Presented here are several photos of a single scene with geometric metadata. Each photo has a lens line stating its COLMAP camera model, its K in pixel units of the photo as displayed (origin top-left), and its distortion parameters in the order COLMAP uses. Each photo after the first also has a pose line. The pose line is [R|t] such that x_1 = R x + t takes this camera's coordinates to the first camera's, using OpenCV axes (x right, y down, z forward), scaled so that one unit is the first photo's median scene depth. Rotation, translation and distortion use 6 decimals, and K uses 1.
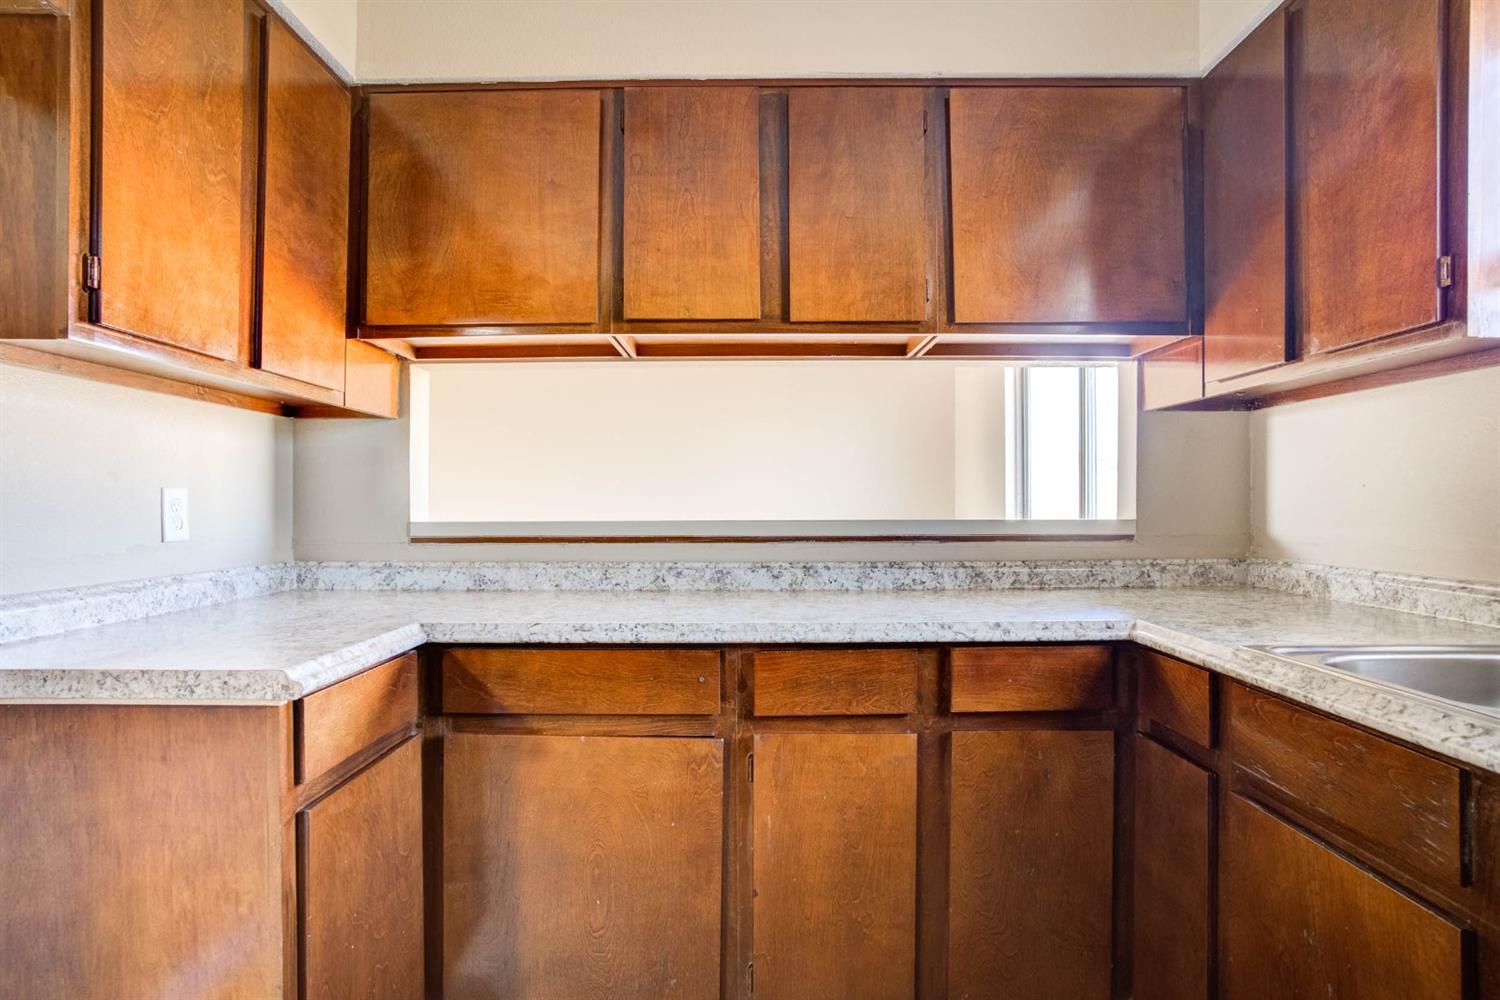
lens RADIAL K [[772.0, 0, 849.8], [0, 772.0, 502.7], [0, 0, 1]] dist [-0.066236, 0.048530]
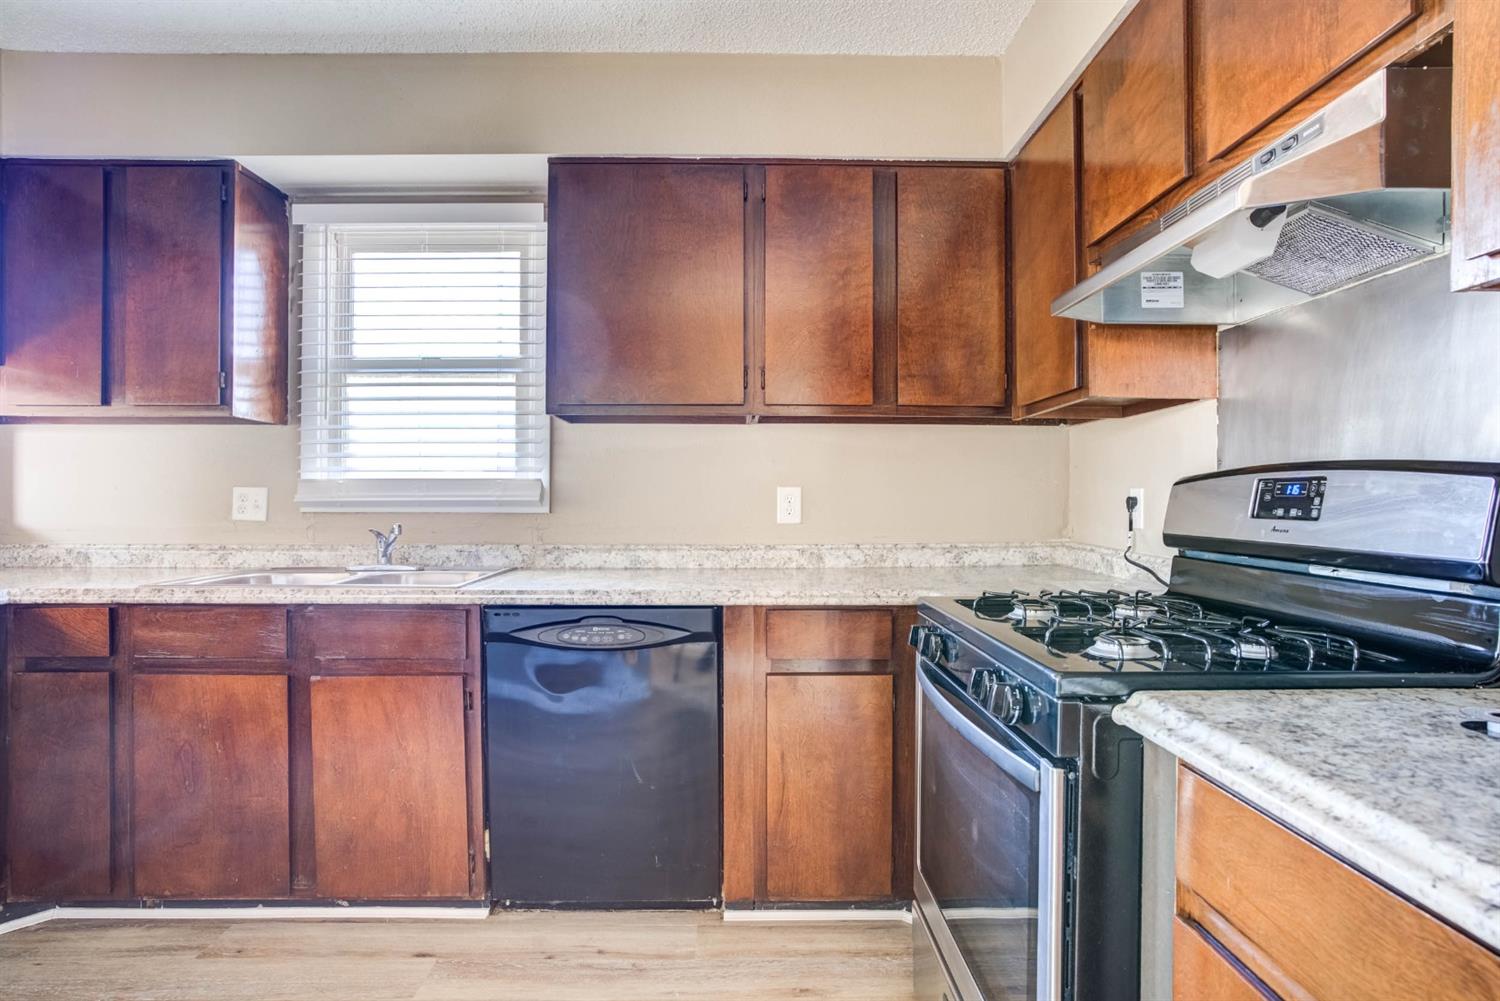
lens RADIAL K [[798.6, 0, 746.4], [0, 798.6, 501.3], [0, 0, 1]] dist [-0.069819, 0.041917]
pose [[-0.025227, 0.000053, 0.999682, -0.972425], [-0.001056, 0.999999, -0.000080, 0.002637], [-0.999681, -0.001058, -0.025226, -0.227721]]
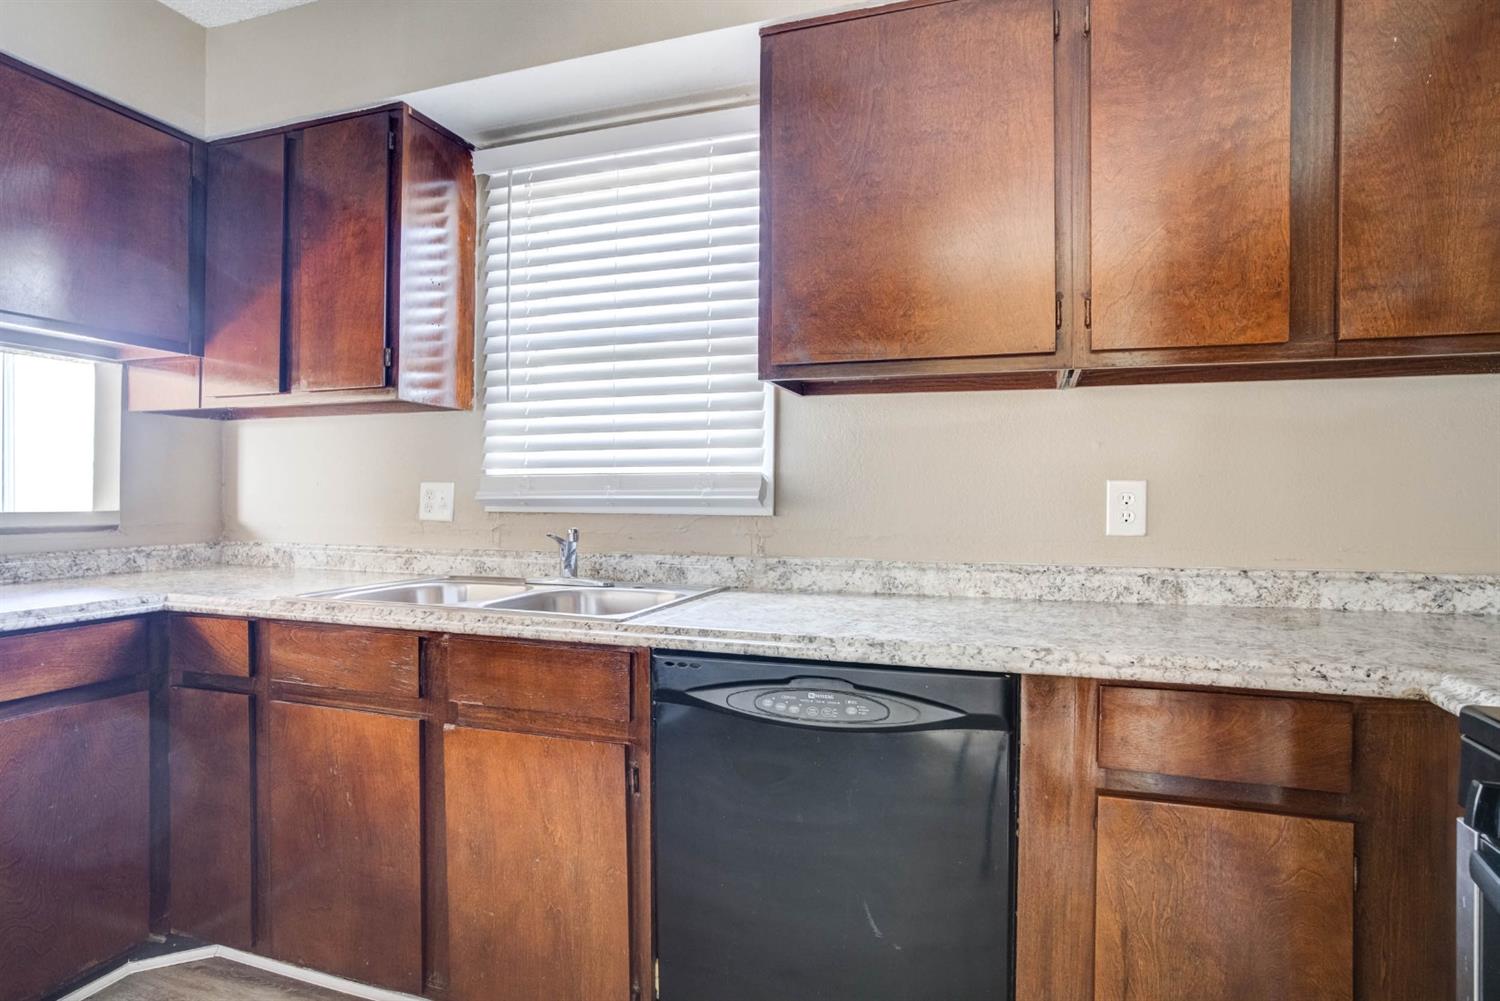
lens RADIAL K [[777.9, 0, 690.2], [0, 777.9, 501.4], [0, 0, 1]] dist [-0.051226, 0.024201]
pose [[0.391820, 0.000001, 0.920042, -0.399442], [-0.005845, 0.999980, 0.002488, 0.001917], [-0.920023, -0.006353, 0.391812, -0.216745]]
